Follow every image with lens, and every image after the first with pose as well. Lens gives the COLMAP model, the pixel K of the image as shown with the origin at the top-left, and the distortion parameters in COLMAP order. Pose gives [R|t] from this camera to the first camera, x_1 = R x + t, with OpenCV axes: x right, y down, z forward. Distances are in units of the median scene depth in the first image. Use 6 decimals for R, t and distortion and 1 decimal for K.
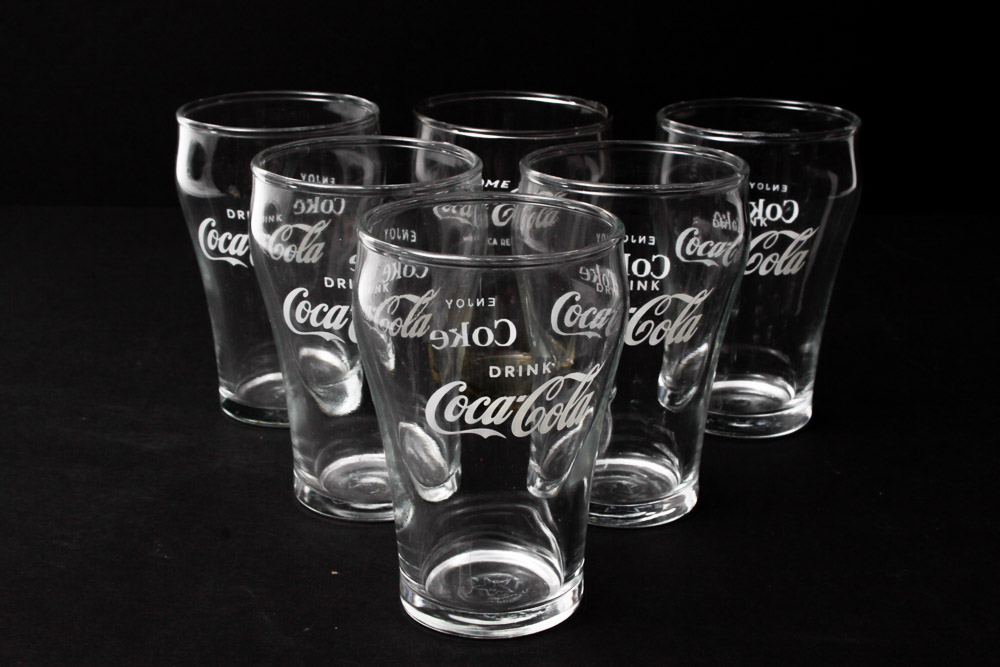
lens RADIAL K [[1830.0, 0, 500.0], [0, 1830.0, 333.5], [0, 0, 1]] dist [0.134668, -0.091587]
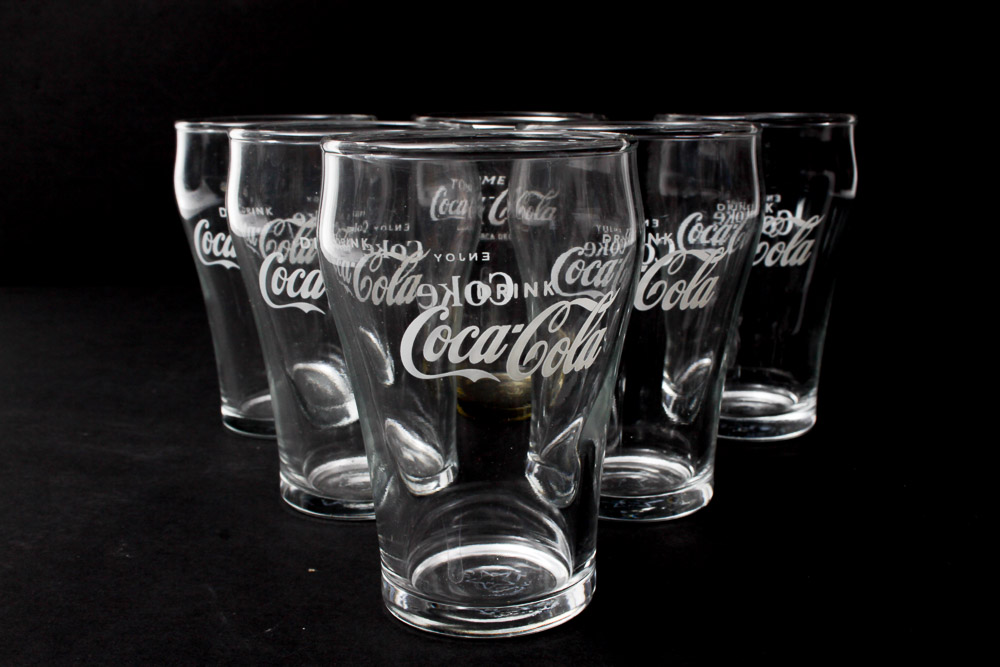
lens RADIAL K [[1240.5, 0, 500.0], [0, 1240.5, 333.5], [0, 0, 1]] dist [-0.011339, 0.016570]
pose [[0.999816, -0.015978, -0.010621, 0.007851], [0.014681, 0.993527, -0.112646, 0.081067], [0.012353, 0.112469, 0.993578, 0.375294]]
